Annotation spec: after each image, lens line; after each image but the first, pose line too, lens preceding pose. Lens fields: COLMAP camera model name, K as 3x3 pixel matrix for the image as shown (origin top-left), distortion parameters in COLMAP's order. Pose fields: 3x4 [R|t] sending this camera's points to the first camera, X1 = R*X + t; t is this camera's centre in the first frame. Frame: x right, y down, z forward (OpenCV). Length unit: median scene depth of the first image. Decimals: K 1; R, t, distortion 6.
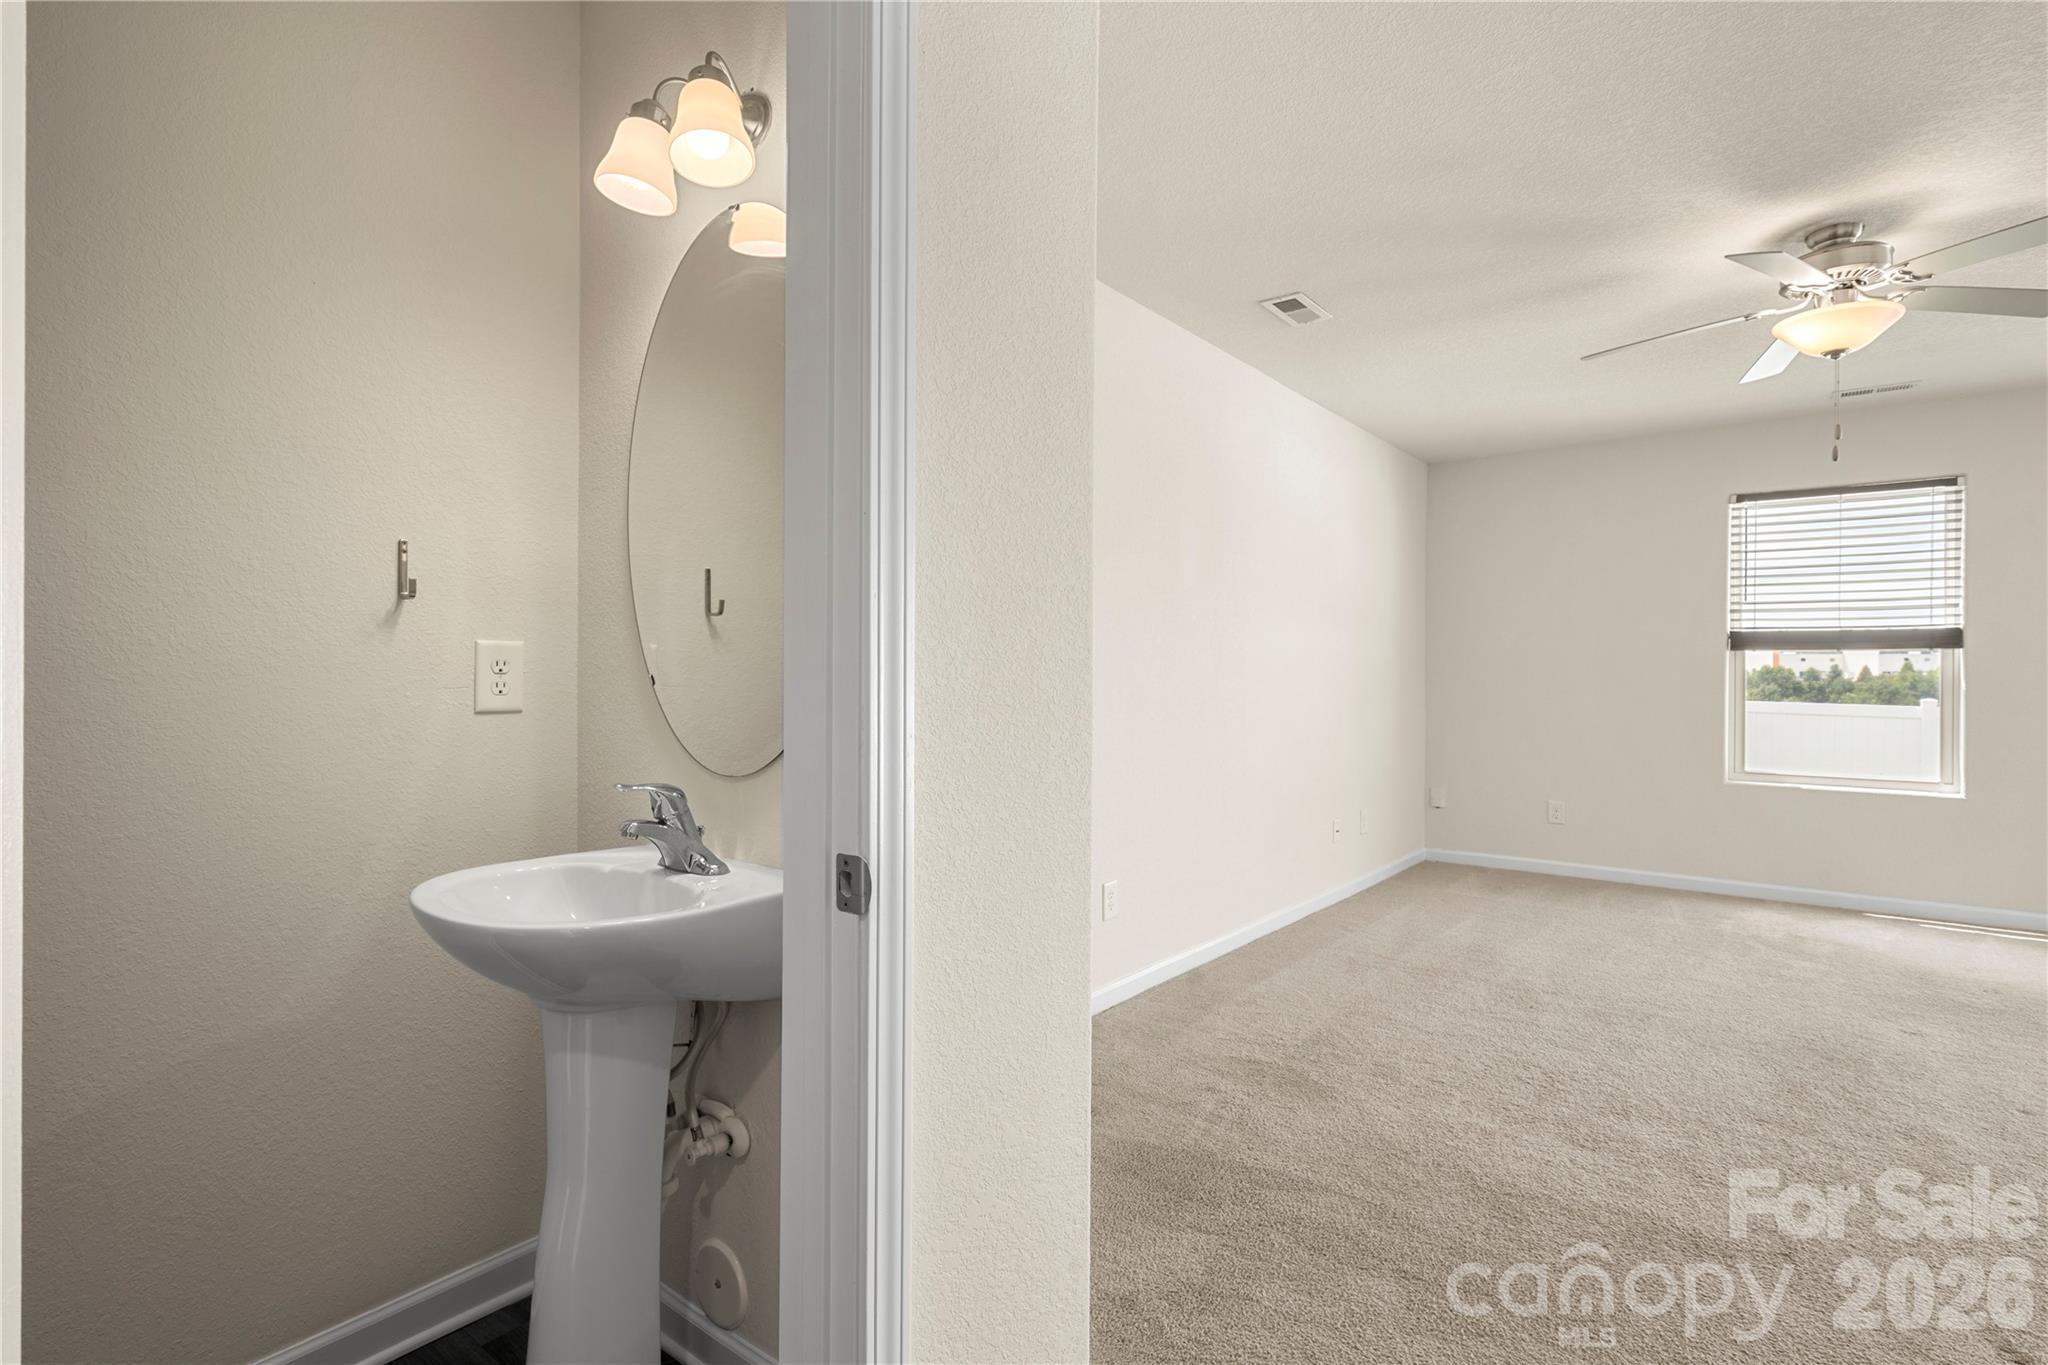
lens RADIAL K [[983.3, 0, 1024.0], [0, 983.3, 682.5], [0, 0, 1]] dist [0.000419, 0.000124]
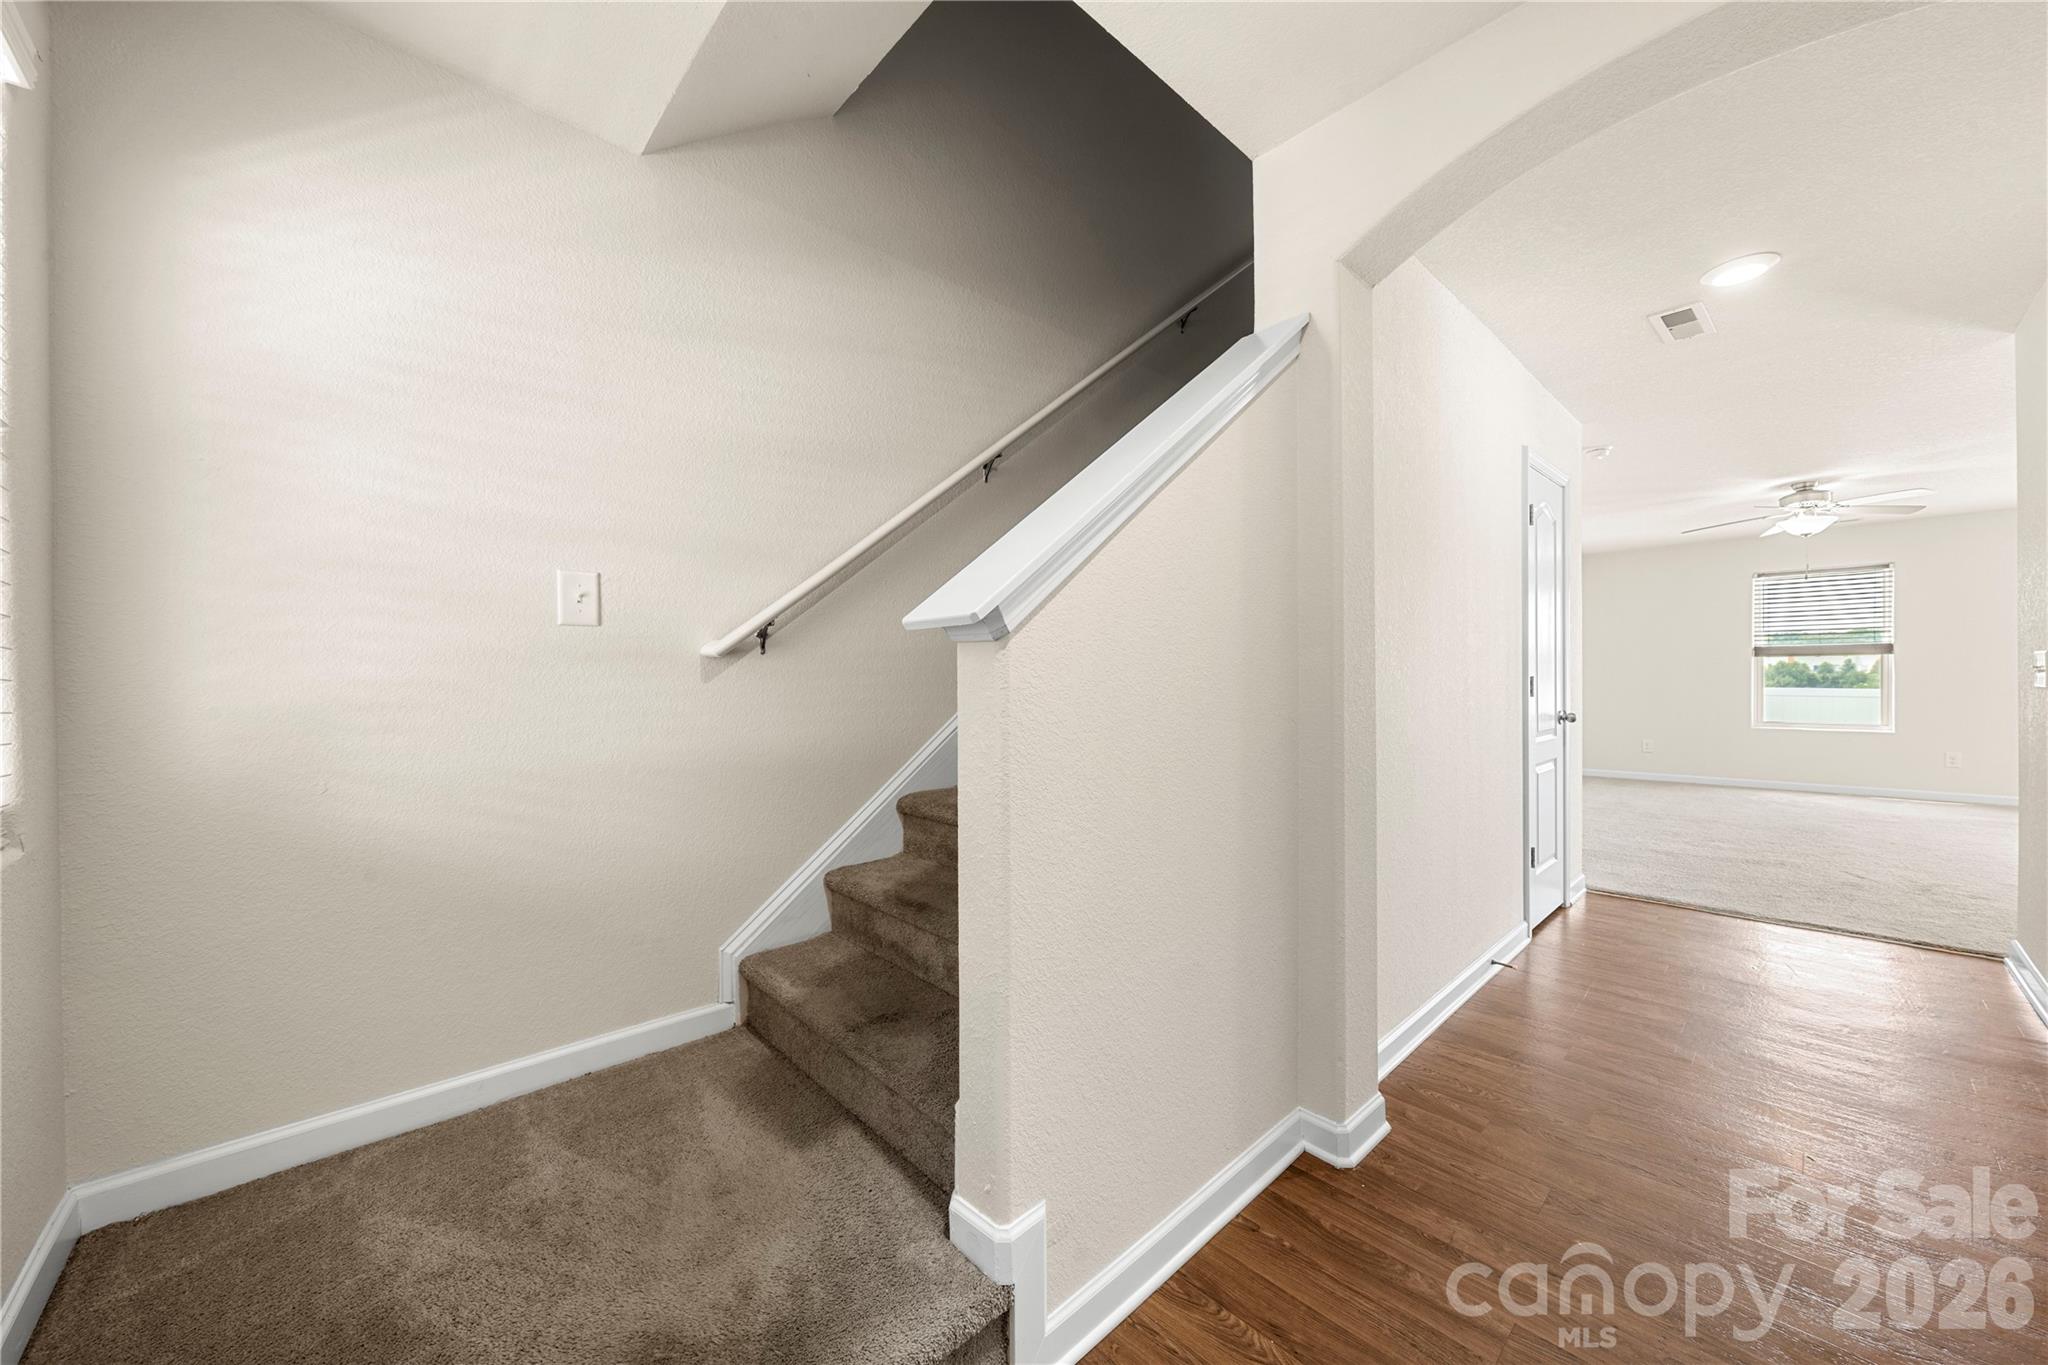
lens RADIAL K [[732.9, 0, 1023.7], [0, 732.9, 682.9], [0, 0, 1]] dist [-0.000141, -0.000008]
pose [[0.987714, -0.008673, -0.156030, -0.488117], [0.008973, 0.999959, 0.001222, 0.004726], [0.156013, -0.002607, 0.987752, -0.663403]]
